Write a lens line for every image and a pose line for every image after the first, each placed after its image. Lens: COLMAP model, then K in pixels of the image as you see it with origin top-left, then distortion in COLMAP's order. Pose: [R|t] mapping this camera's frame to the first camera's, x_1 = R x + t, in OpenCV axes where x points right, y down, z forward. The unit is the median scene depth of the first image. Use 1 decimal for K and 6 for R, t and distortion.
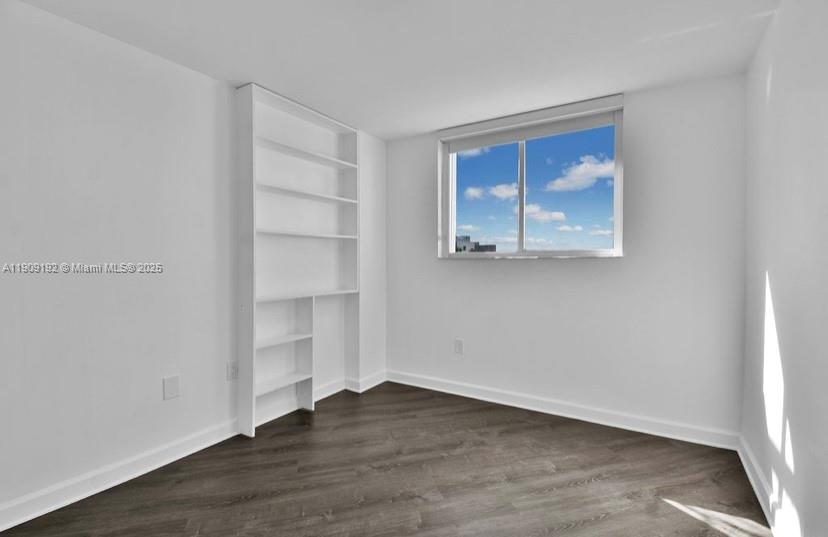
lens RADIAL K [[364.6, 0, 414.1], [0, 364.6, 280.8], [0, 0, 1]] dist [0.001827, -0.016675]
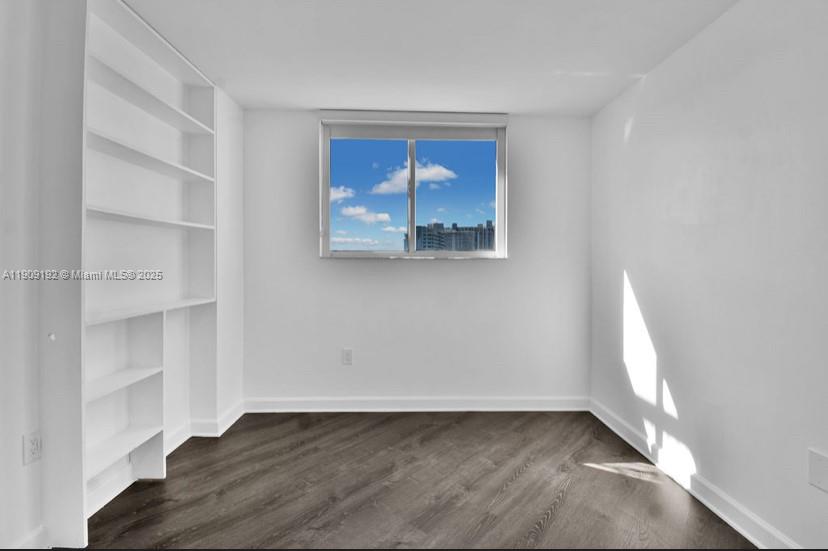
lens RADIAL K [[373.2, 0, 422.9], [0, 373.2, 275.9], [0, 0, 1]] dist [0.016342, -0.024862]
pose [[0.839874, -0.011784, 0.542654, -0.277261], [0.020699, 0.999732, -0.010327, -0.005103], [-0.542387, 0.019906, 0.839893, 0.168953]]
